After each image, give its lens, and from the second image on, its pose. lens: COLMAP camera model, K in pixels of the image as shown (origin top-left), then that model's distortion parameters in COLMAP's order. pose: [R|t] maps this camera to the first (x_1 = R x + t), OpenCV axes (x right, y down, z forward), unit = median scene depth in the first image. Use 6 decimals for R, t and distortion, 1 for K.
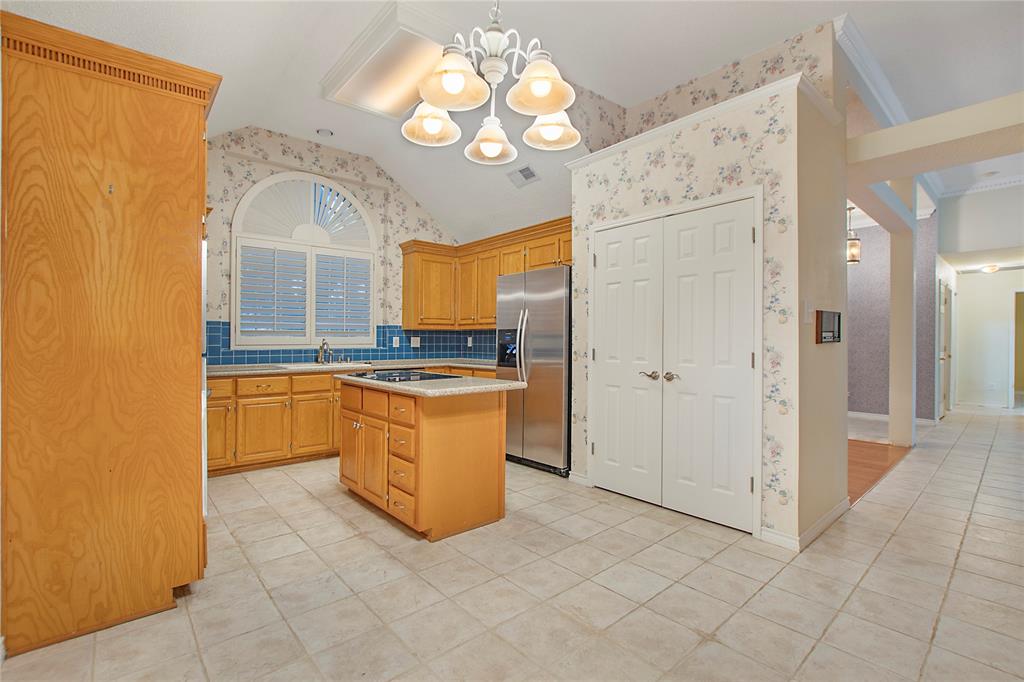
lens RADIAL K [[473.7, 0, 483.3], [0, 473.7, 339.7], [0, 0, 1]] dist [-0.013717, 0.000124]
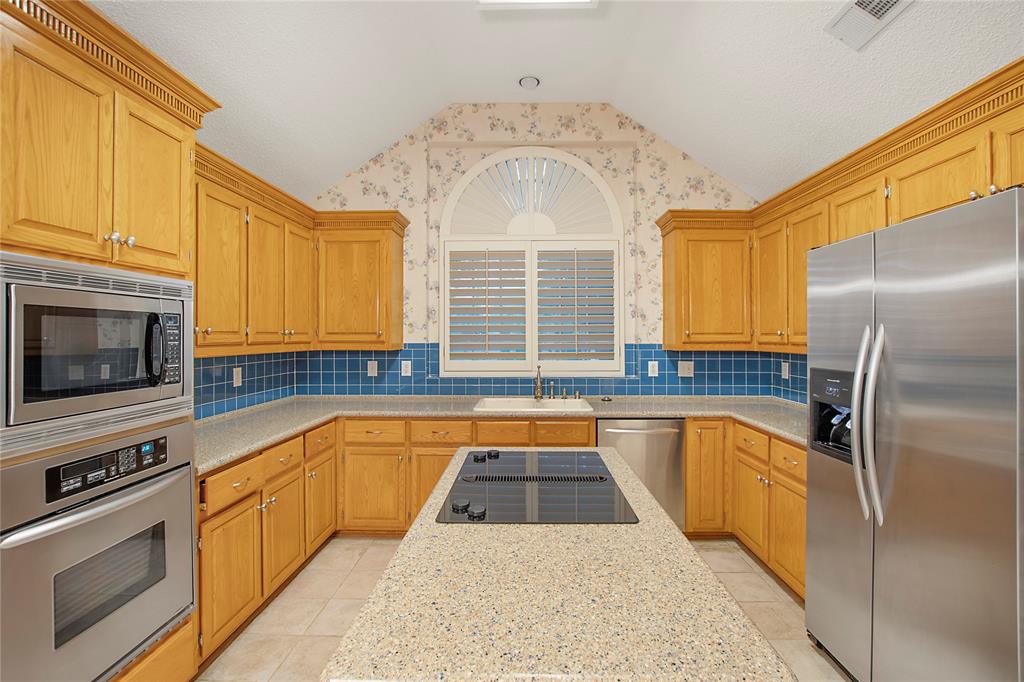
lens RADIAL K [[447.1, 0, 522.3], [0, 447.1, 328.9], [0, 0, 1]] dist [-0.030408, 0.000337]
pose [[0.776346, -0.012177, -0.630190, 0.075533], [0.005013, 0.999901, -0.013145, -0.048650], [0.630288, 0.007046, 0.776330, 0.441773]]
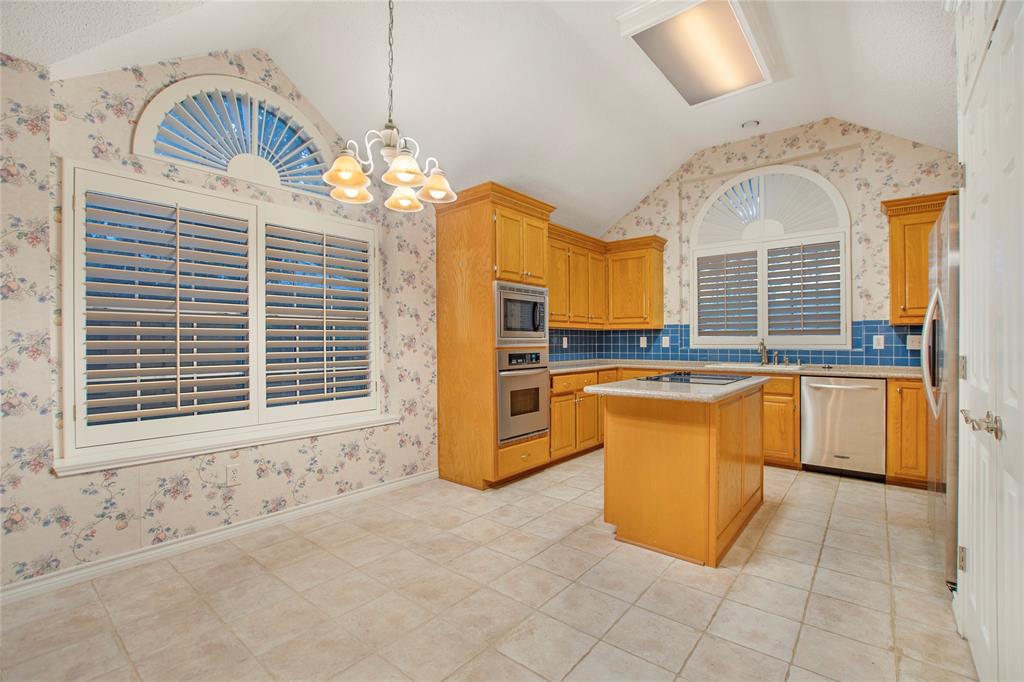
lens RADIAL K [[443.7, 0, 512.0], [0, 443.7, 341.0], [0, 0, 1]] dist [-0.016798, 0.000202]
pose [[0.195176, 0.001317, -0.980767, 0.424743], [0.001983, 0.999997, 0.001738, 0.000713], [0.980766, -0.002284, 0.195173, 0.327633]]
